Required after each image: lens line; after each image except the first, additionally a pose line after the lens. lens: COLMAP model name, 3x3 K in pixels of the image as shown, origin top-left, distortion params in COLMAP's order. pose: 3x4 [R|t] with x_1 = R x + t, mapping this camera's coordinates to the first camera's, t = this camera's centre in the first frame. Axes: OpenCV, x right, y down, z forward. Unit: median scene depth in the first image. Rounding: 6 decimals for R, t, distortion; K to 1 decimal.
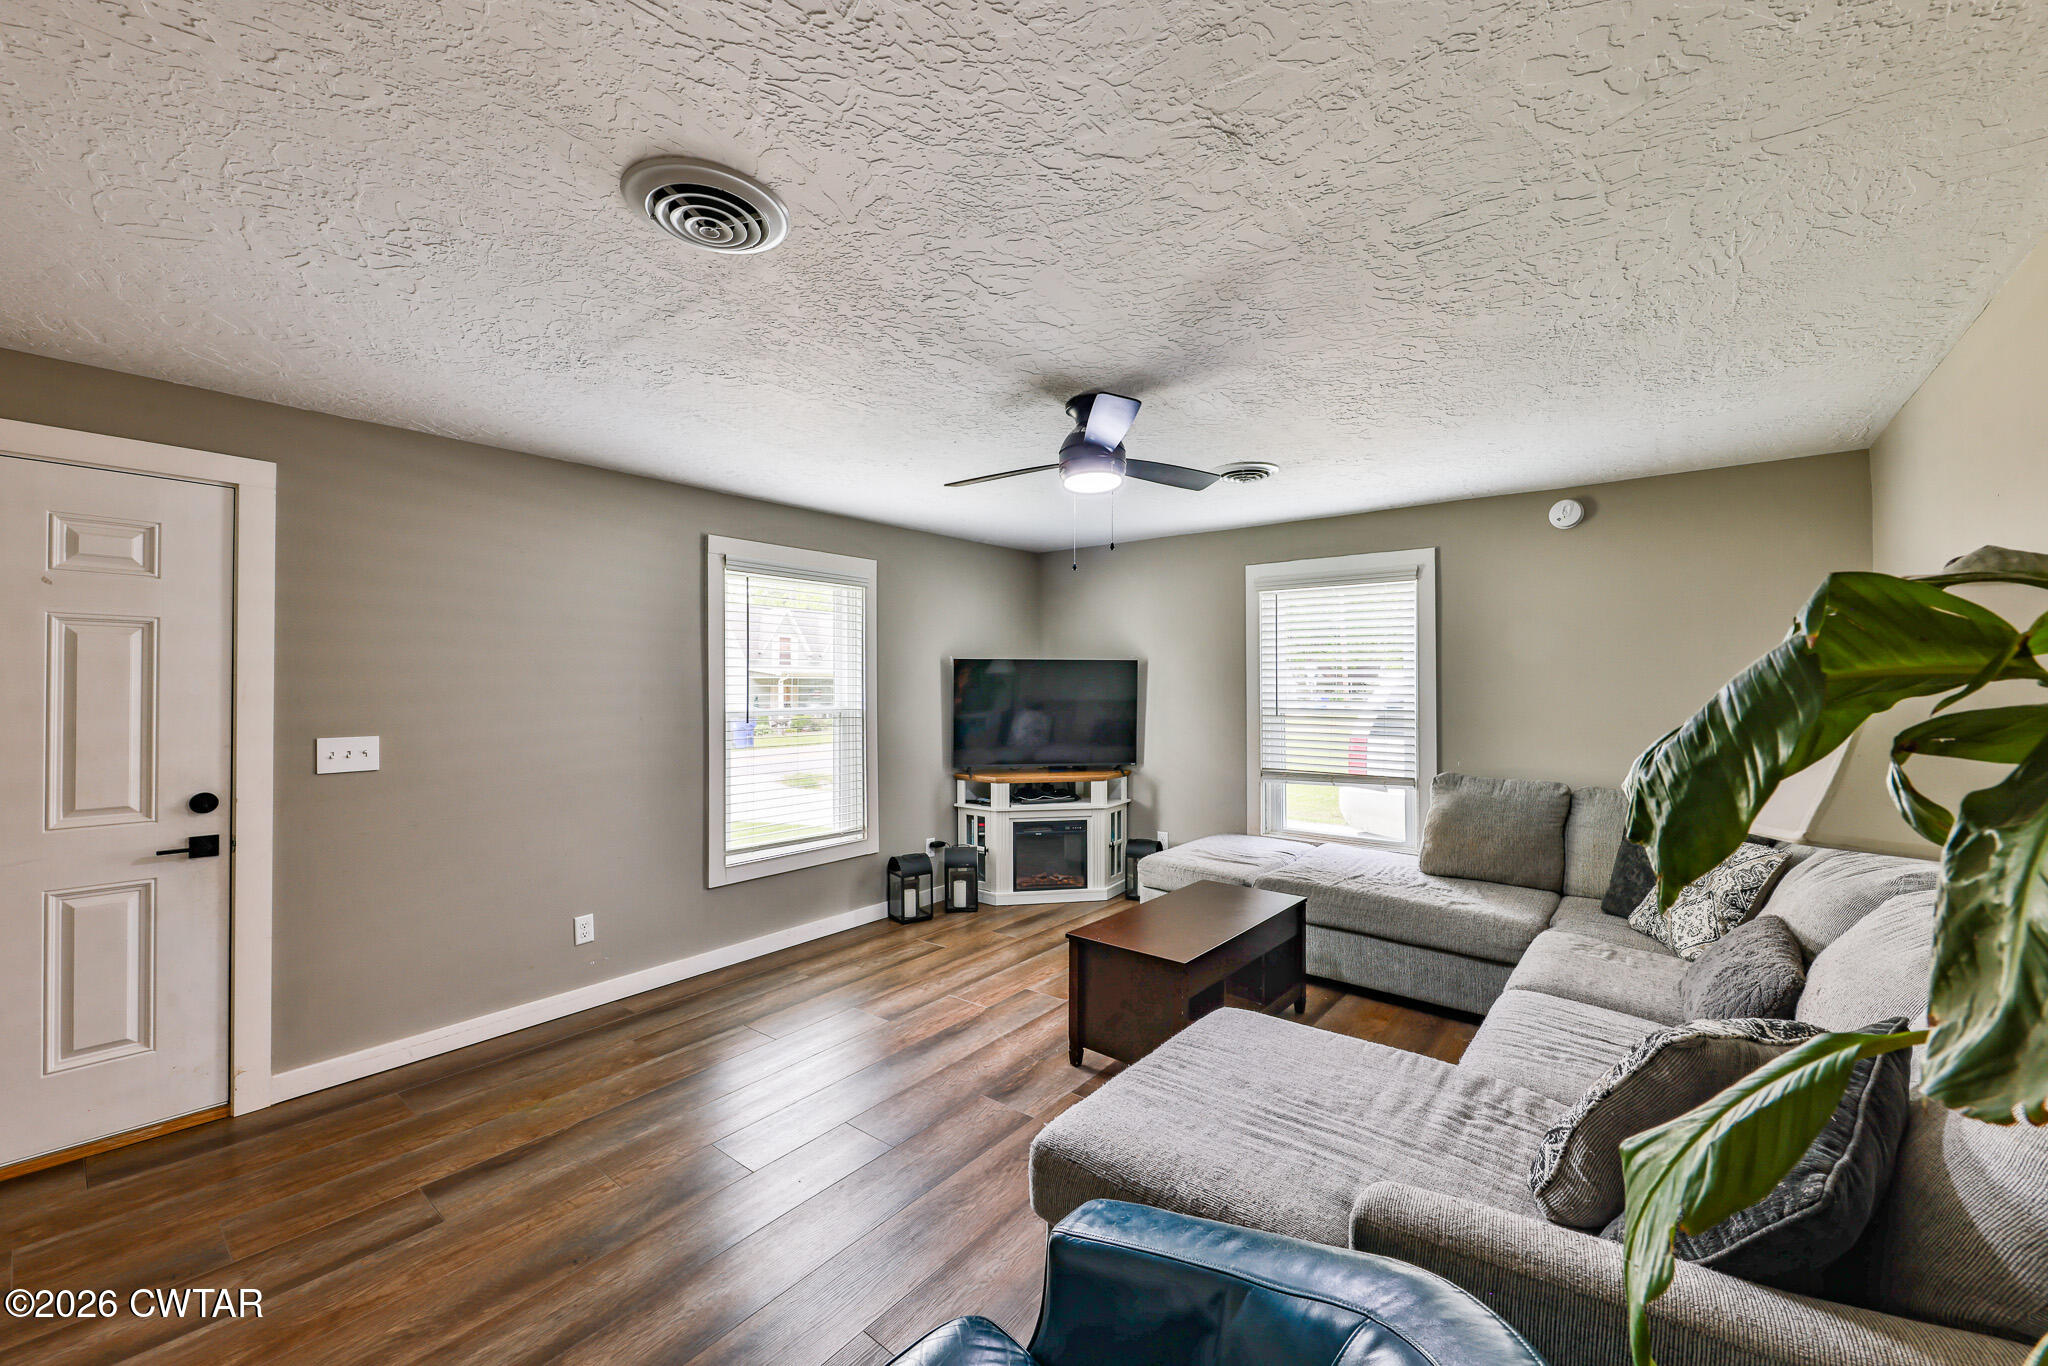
lens RADIAL K [[797.7, 0, 1024.6], [0, 797.7, 688.0], [0, 0, 1]] dist [-0.011927, -0.000155]
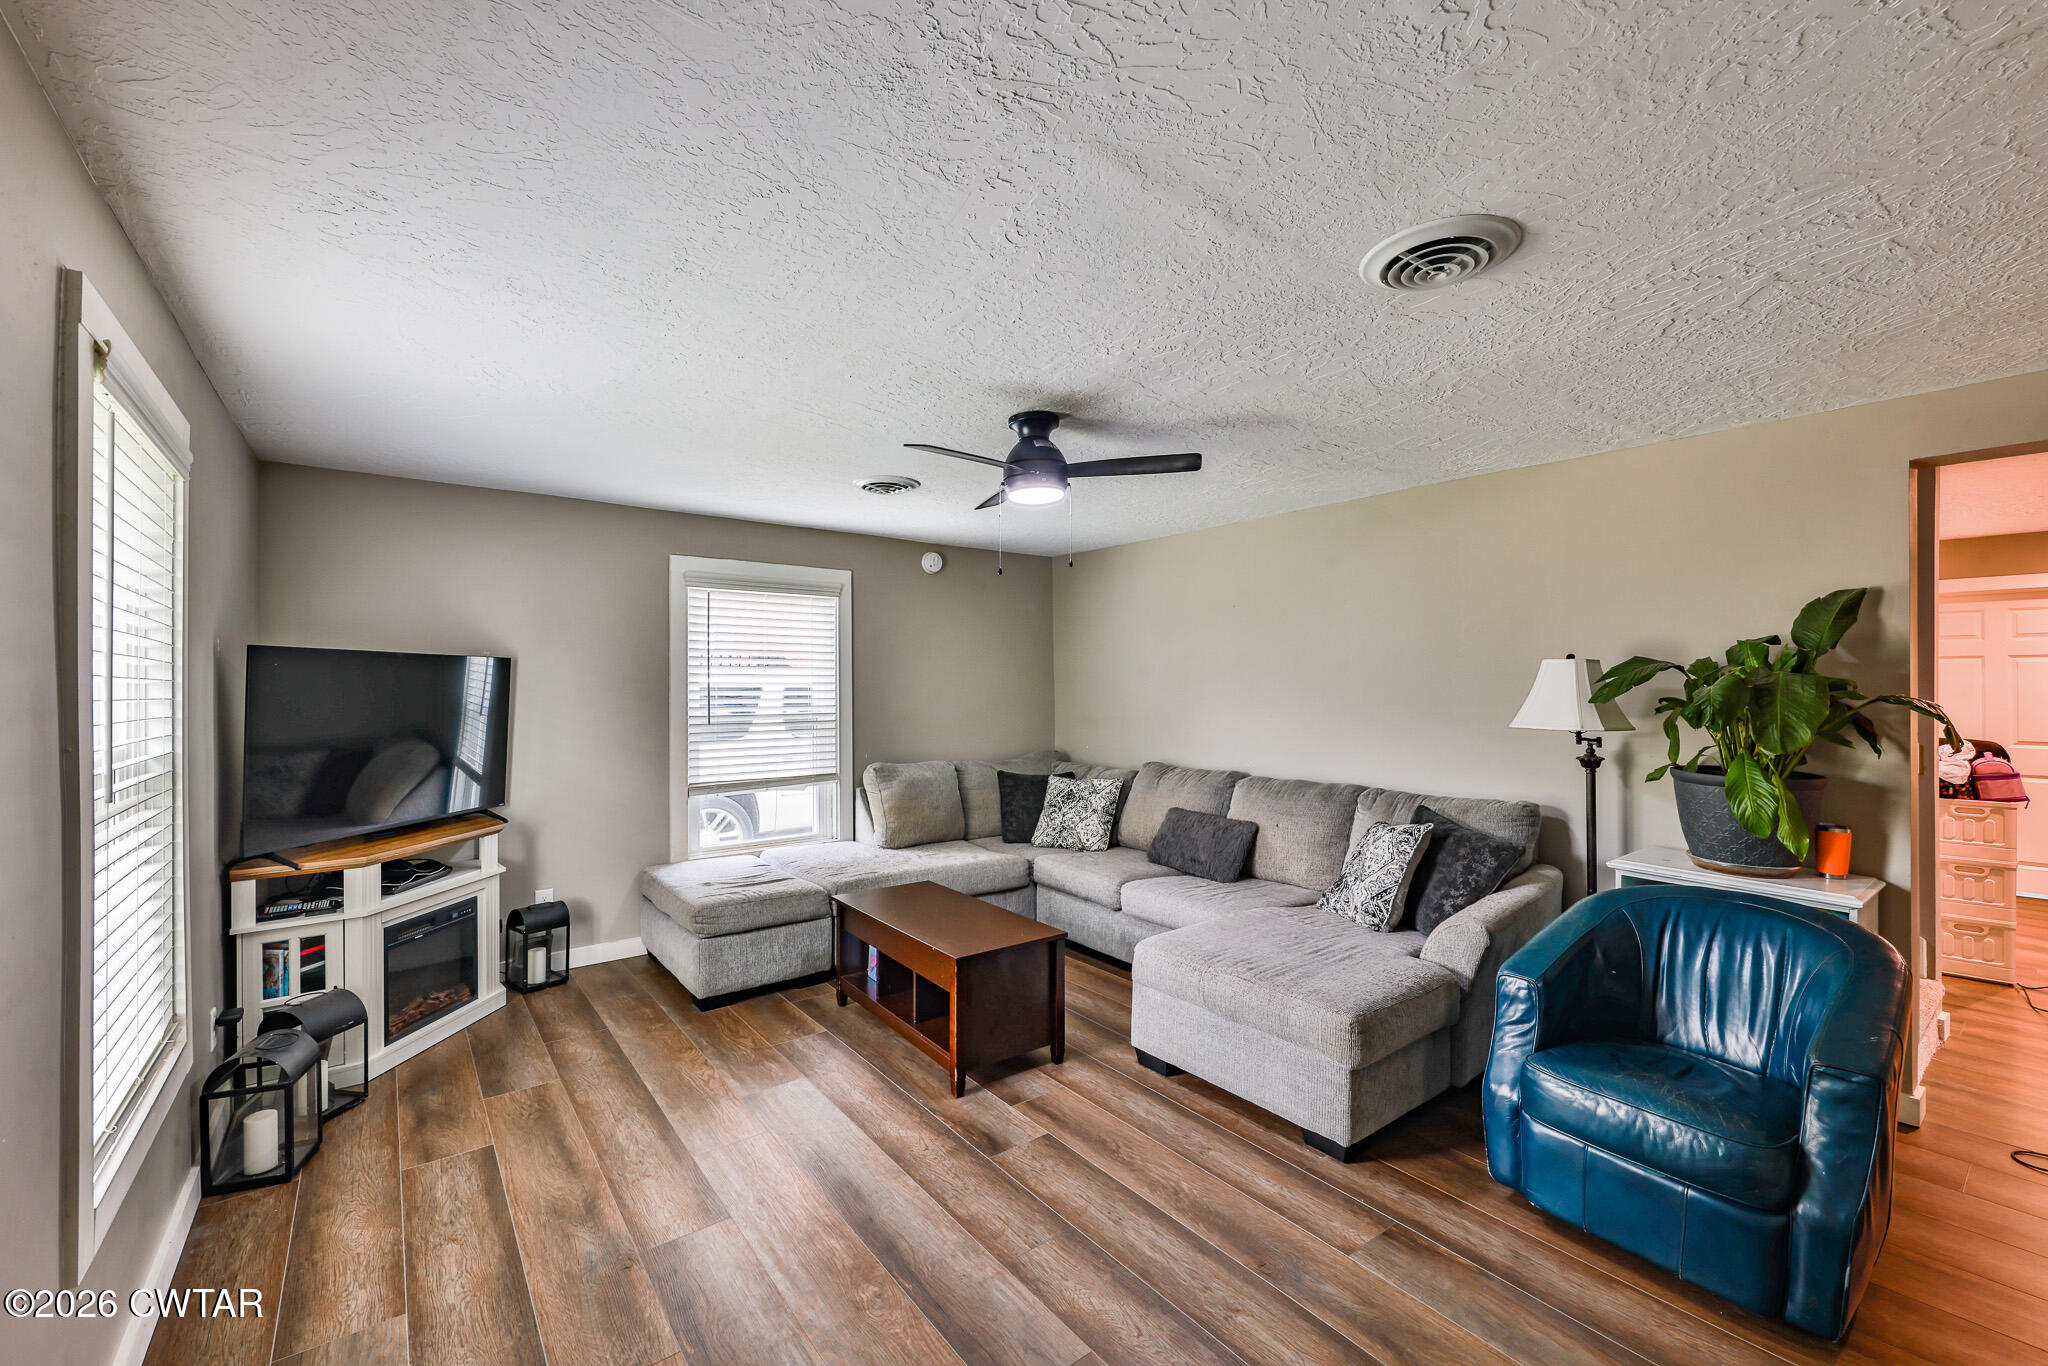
lens RADIAL K [[835.9, 0, 1024.1], [0, 835.9, 677.3], [0, 0, 1]] dist [0.000110, -0.000024]
pose [[0.229902, 0.009449, 0.973168, -0.542555], [0.010760, 0.999867, -0.012250, -0.004032], [-0.973154, 0.013287, 0.229770, 0.425289]]
